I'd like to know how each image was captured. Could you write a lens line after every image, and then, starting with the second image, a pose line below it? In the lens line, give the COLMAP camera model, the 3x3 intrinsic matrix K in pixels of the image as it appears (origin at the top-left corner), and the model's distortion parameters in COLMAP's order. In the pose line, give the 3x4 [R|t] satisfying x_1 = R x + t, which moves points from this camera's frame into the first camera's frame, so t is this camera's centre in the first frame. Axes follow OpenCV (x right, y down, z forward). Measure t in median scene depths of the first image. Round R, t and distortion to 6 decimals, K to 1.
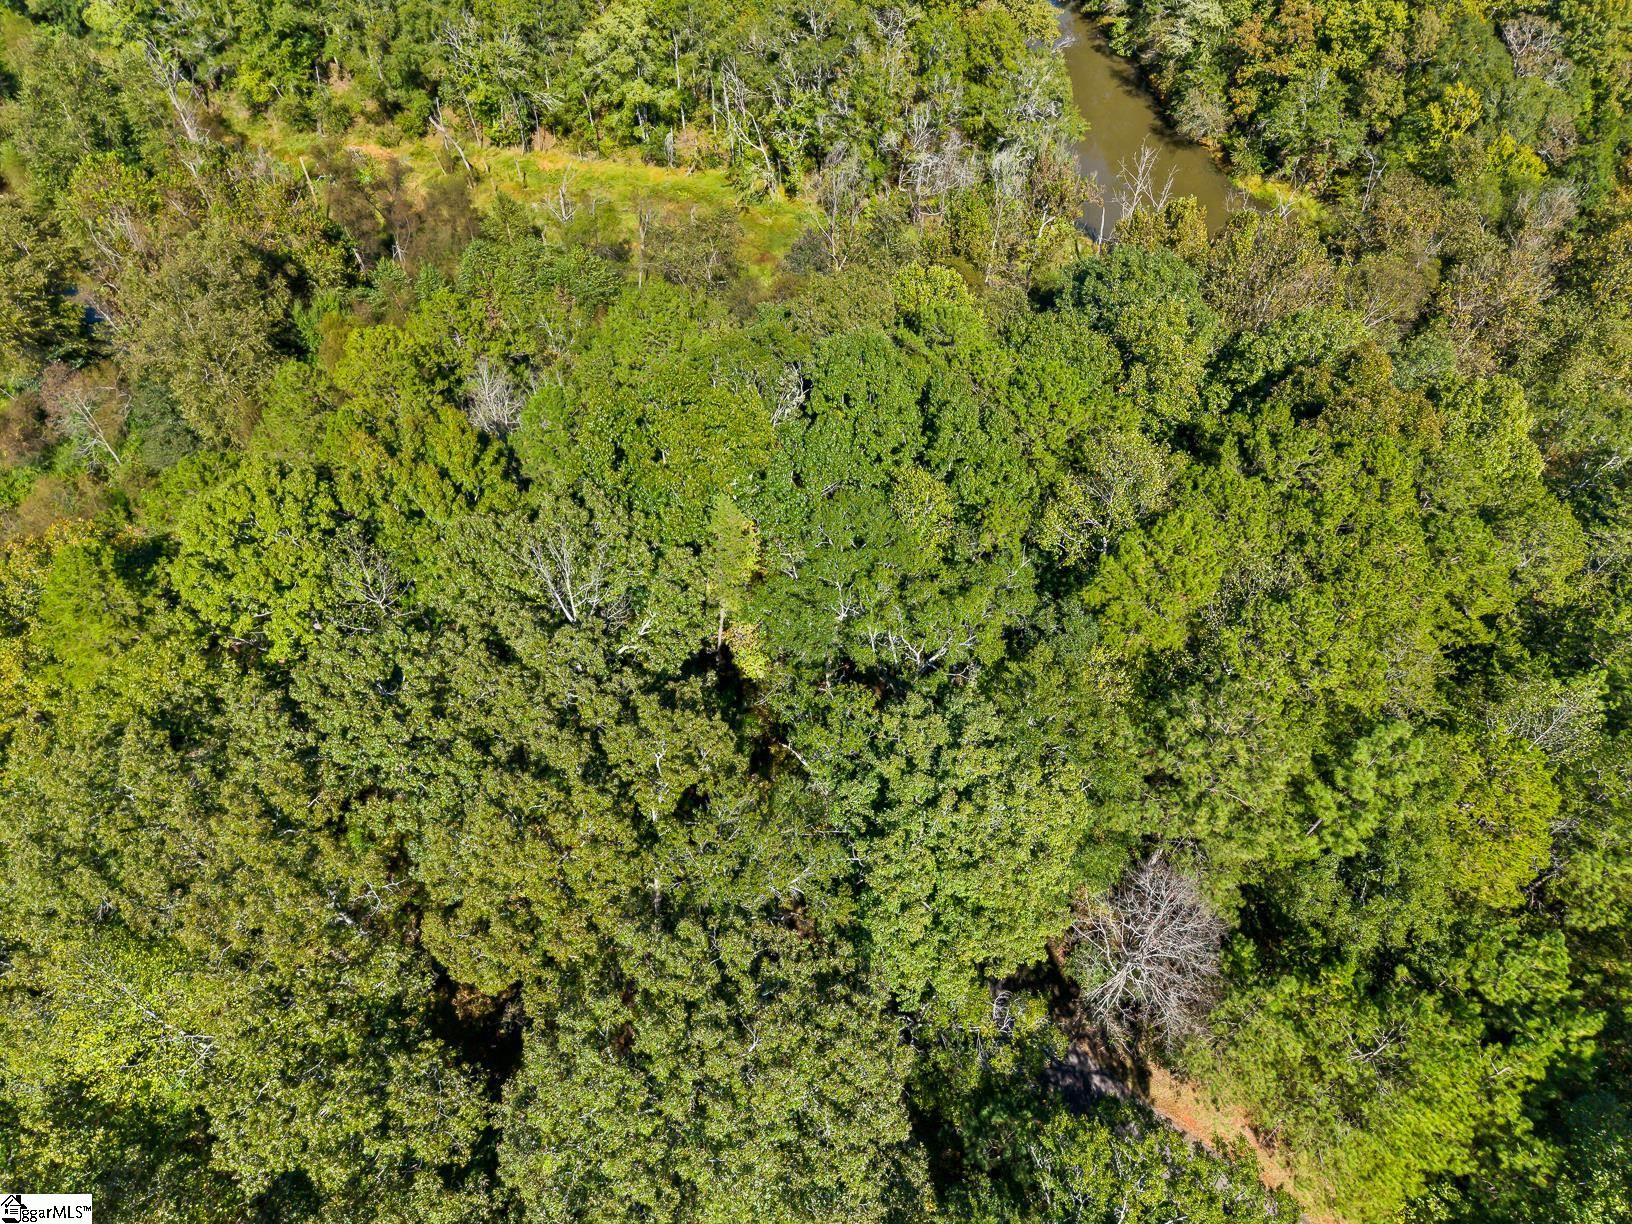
lens RADIAL K [[1128.6, 0, 816.0], [0, 1128.6, 612.0], [0, 0, 1]] dist [0.018097, -0.005515]
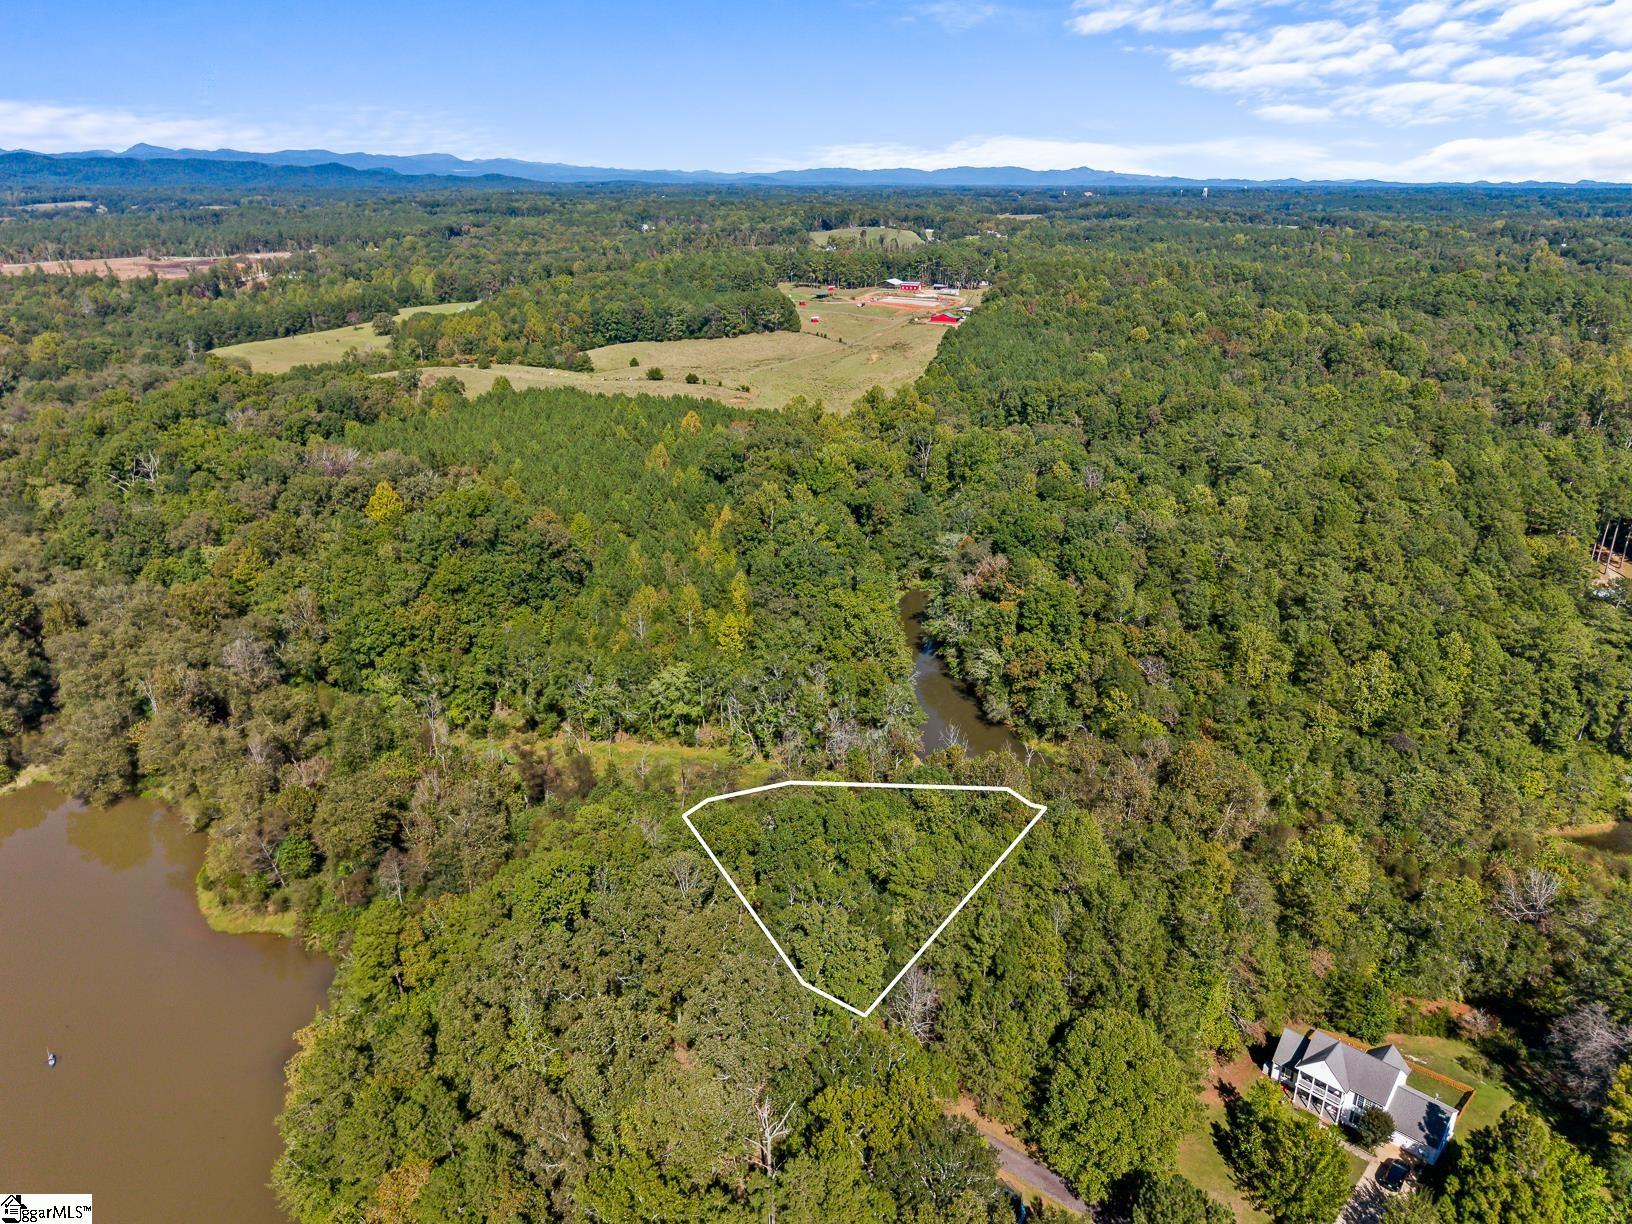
lens RADIAL K [[1116.4, 0, 816.0], [0, 1116.4, 612.0], [0, 0, 1]] dist [0.087901, -0.104904]
pose [[0.998860, -0.036735, 0.030467, 0.012481], [0.046932, 0.871952, -0.487337, 0.330447], [-0.008663, 0.488212, 0.872682, -0.732373]]
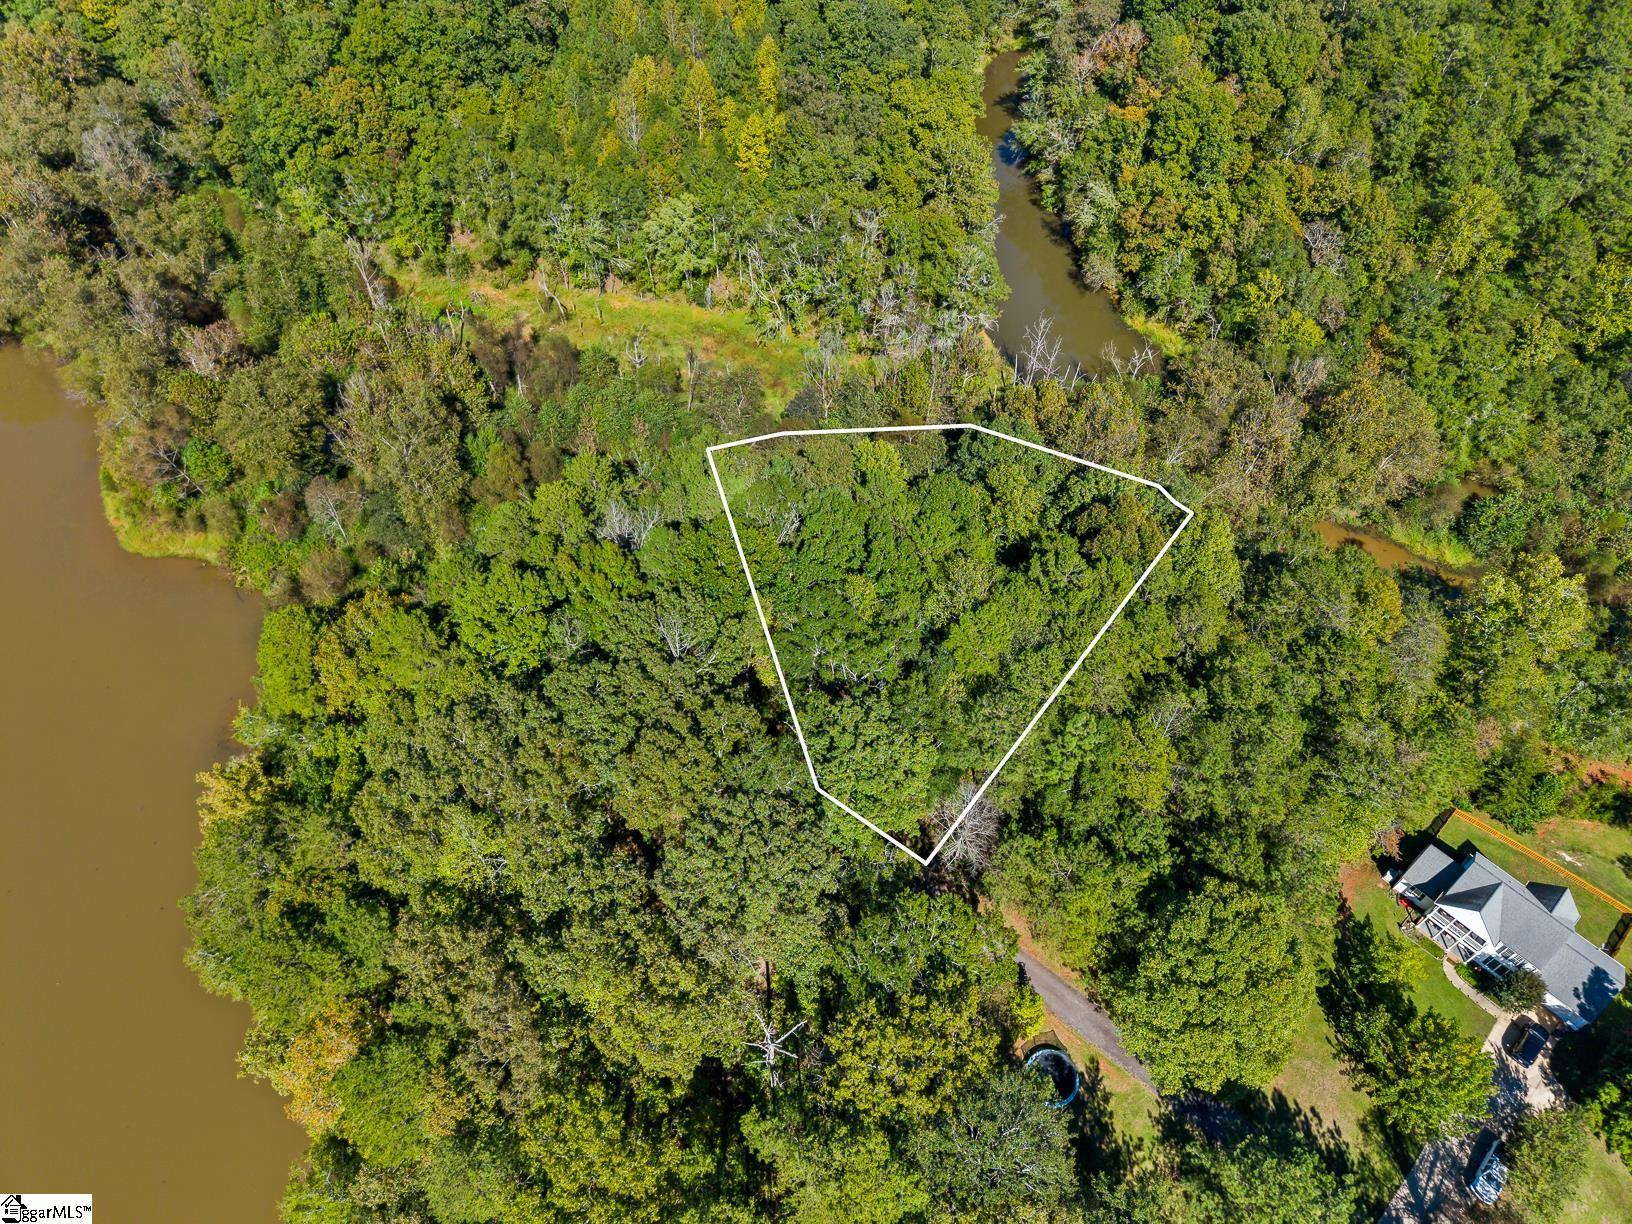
lens RADIAL K [[1128.6, 0, 816.0], [0, 1128.6, 612.0], [0, 0, 1]] dist [0.018097, -0.005515]
pose [[0.999924, 0.010666, -0.006159, 0.016630], [-0.010680, 0.999941, -0.002212, -0.031035], [0.006135, 0.002278, 0.999979, -0.435301]]
